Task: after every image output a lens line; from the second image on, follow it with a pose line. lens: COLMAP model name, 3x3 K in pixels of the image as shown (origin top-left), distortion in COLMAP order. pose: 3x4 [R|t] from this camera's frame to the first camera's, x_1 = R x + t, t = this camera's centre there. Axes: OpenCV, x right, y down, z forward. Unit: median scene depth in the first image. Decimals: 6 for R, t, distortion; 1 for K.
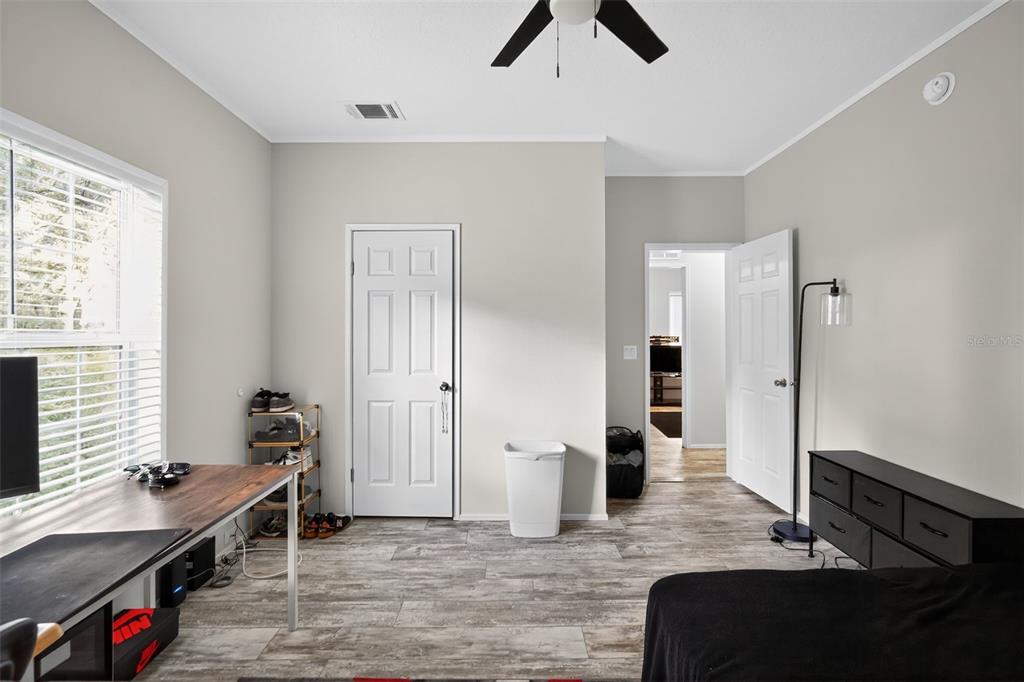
lens RADIAL K [[452.7, 0, 511.2], [0, 452.7, 340.9], [0, 0, 1]] dist [0.016788, -0.001345]
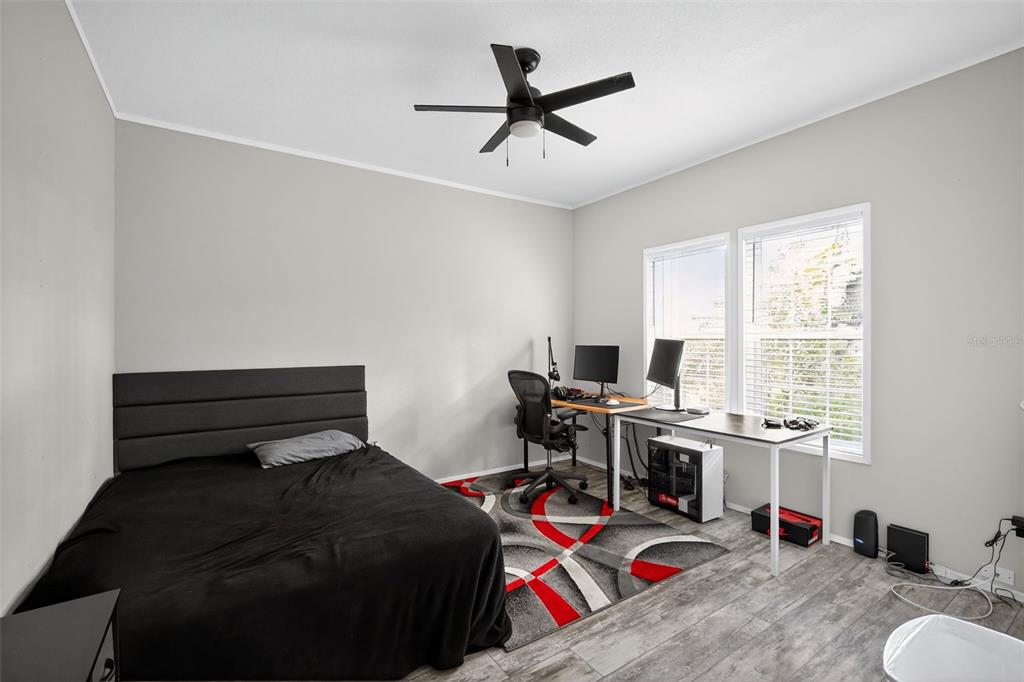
lens RADIAL K [[452.7, 0, 510.1], [0, 452.7, 342.5], [0, 0, 1]] dist [0.016788, -0.001345]
pose [[-0.836309, 0.005481, -0.548230, 0.804215], [-0.007369, 0.999747, 0.021237, -0.001292], [0.548208, 0.021801, -0.836058, 1.705244]]
